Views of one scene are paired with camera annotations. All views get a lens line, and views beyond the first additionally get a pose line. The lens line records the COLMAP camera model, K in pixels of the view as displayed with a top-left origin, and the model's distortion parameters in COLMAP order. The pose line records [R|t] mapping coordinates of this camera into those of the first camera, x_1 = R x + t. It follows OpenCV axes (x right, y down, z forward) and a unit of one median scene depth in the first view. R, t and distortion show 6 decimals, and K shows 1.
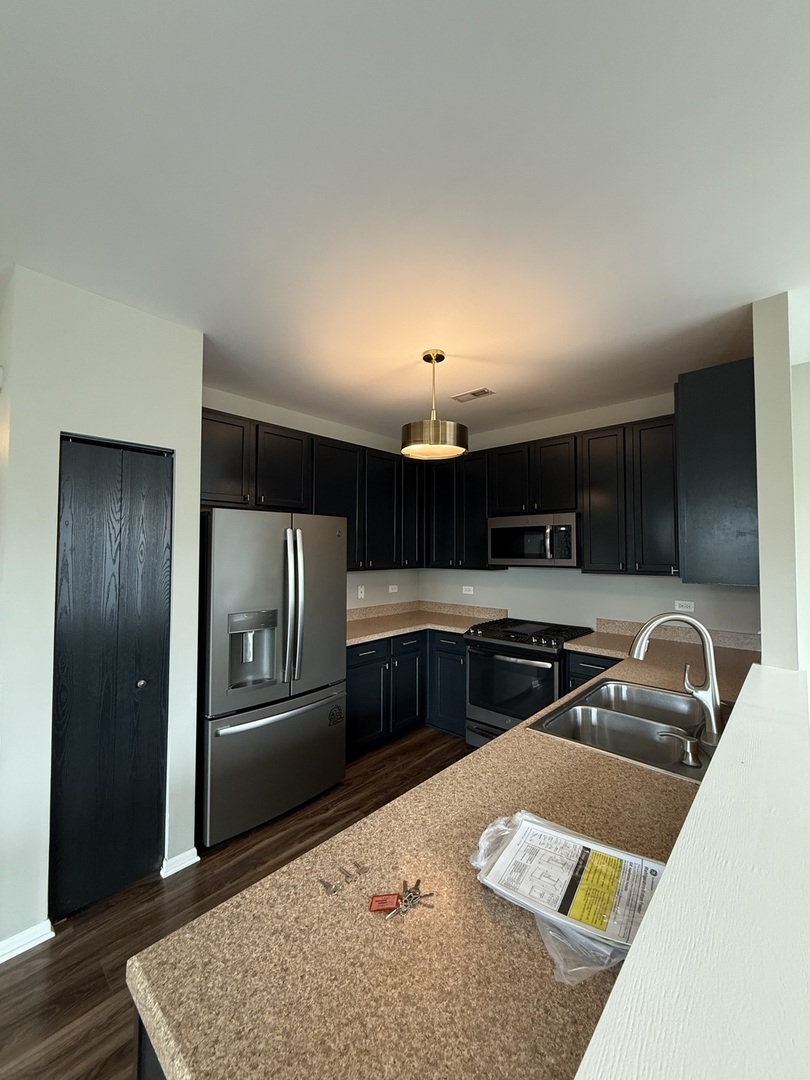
lens RADIAL K [[429.9, 0, 405.7], [0, 429.9, 535.5], [0, 0, 1]] dist [-0.000454, 0.000279]
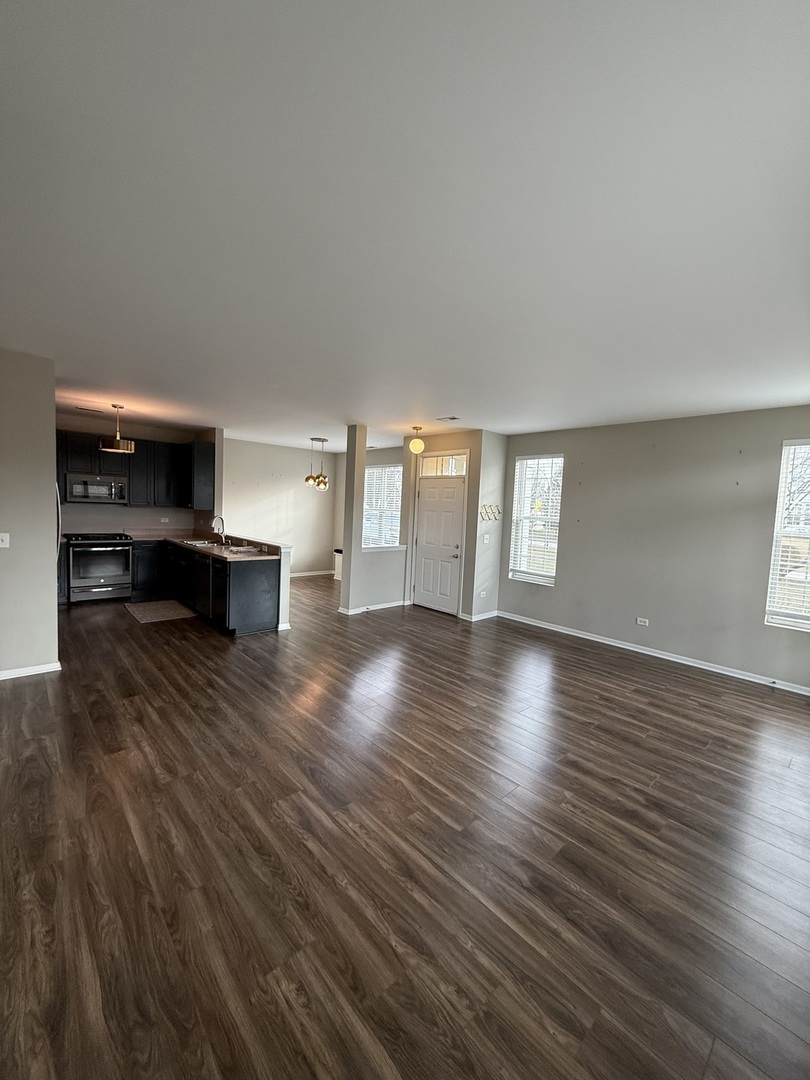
lens RADIAL K [[429.9, 0, 405.7], [0, 429.9, 535.5], [0, 0, 1]] dist [-0.000454, 0.000279]
pose [[0.075563, -0.064885, 0.995028, -2.045454], [-0.081457, 0.994144, 0.071013, -0.039521], [-0.993808, -0.086418, 0.069835, -0.657541]]
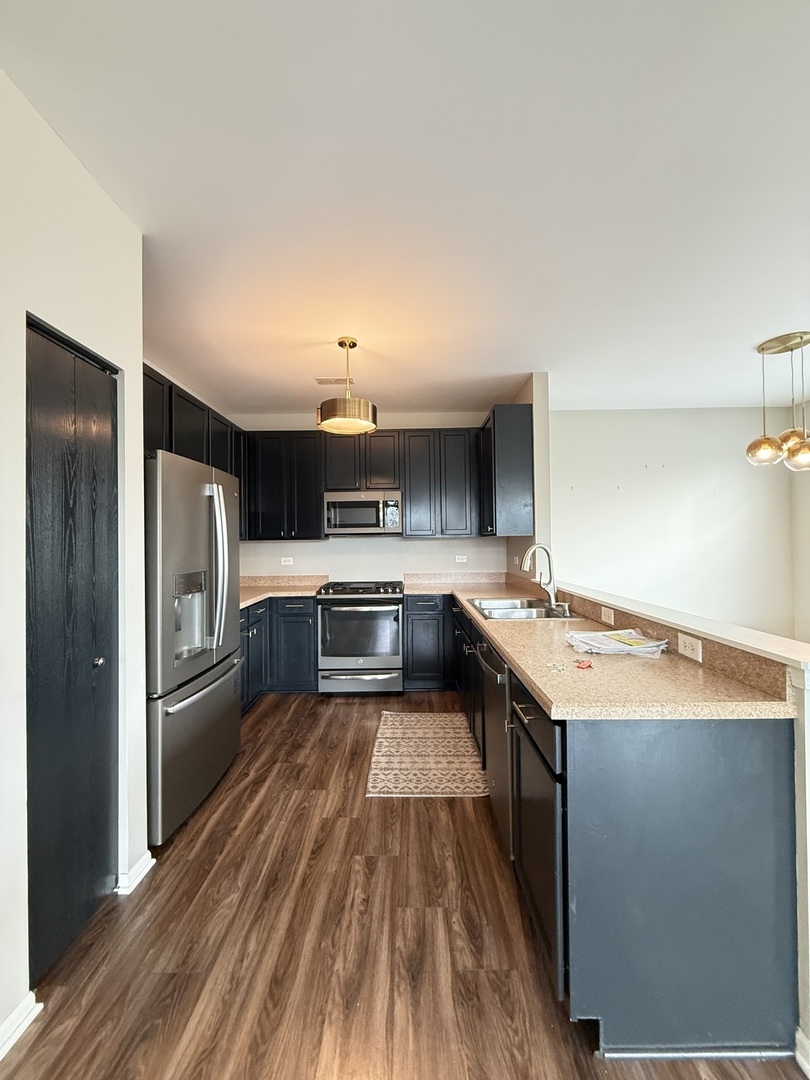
lens RADIAL K [[429.9, 0, 405.7], [0, 429.9, 535.5], [0, 0, 1]] dist [-0.000454, 0.000279]
pose [[0.738752, -0.002117, 0.673974, -0.598808], [-0.009633, 0.999860, 0.013699, 0.079968], [-0.673909, -0.016613, 0.738628, 0.041288]]
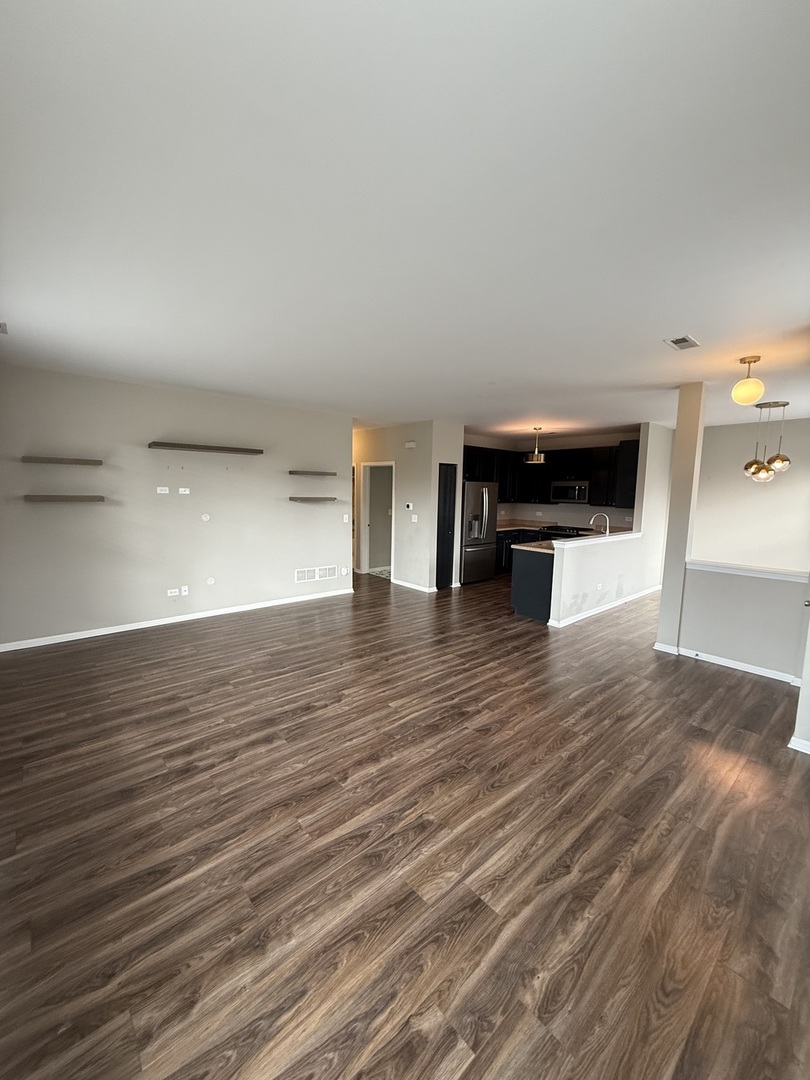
lens RADIAL K [[429.9, 0, 405.7], [0, 429.9, 535.5], [0, 0, 1]] dist [-0.000454, 0.000279]
pose [[0.994293, 0.027095, -0.103189, -0.499030], [-0.012380, 0.989981, 0.140654, -0.100860], [0.105966, -0.138574, 0.984667, -2.045638]]
